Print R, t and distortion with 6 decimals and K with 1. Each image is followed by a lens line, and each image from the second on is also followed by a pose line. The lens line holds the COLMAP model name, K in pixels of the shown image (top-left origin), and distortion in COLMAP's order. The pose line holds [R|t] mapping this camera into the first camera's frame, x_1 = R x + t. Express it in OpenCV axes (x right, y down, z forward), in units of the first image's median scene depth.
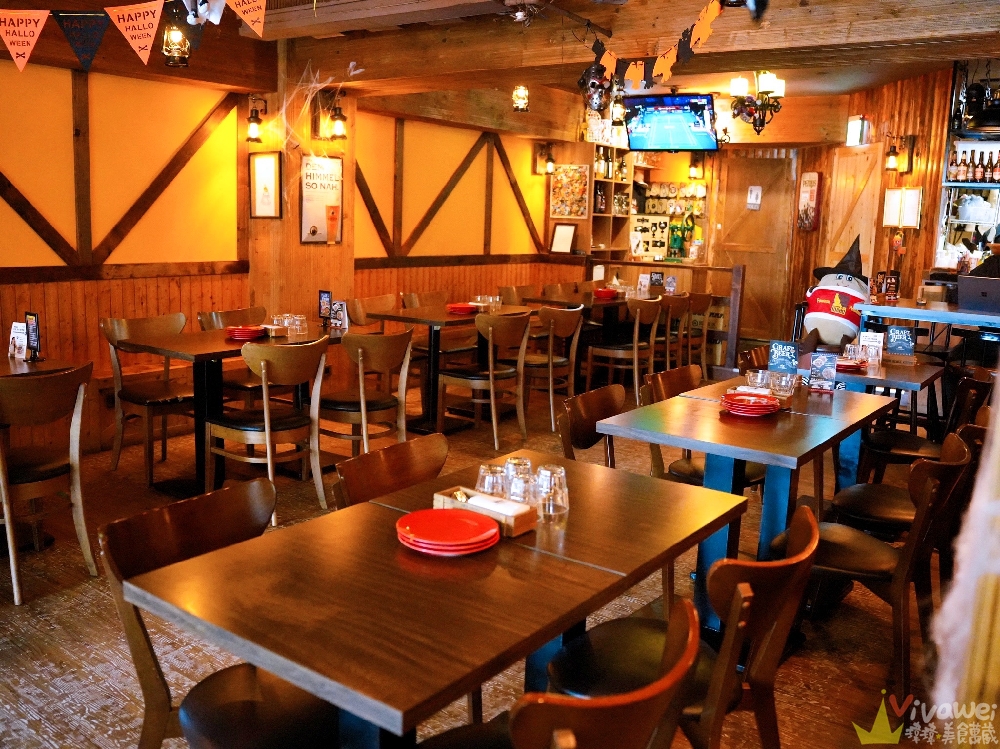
lens RADIAL K [[919.8, 0, 500.0], [0, 919.8, 374.5], [0, 0, 1]] dist [-0.108747, 0.102454]
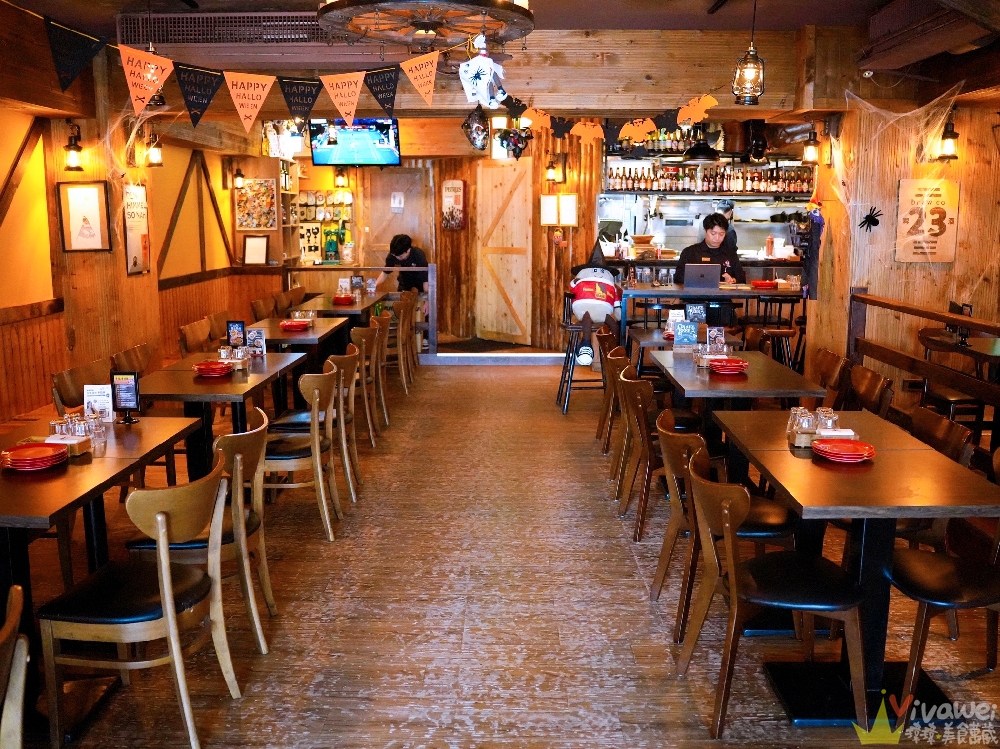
lens RADIAL K [[919.8, 0, 500.0], [0, 919.8, 374.5], [0, 0, 1]] dist [-0.108747, 0.102454]
pose [[0.816376, -0.132918, 0.562016, -0.322082], [0.126036, 0.990702, 0.051225, -0.028472], [-0.563600, 0.029015, 0.825538, -0.003827]]
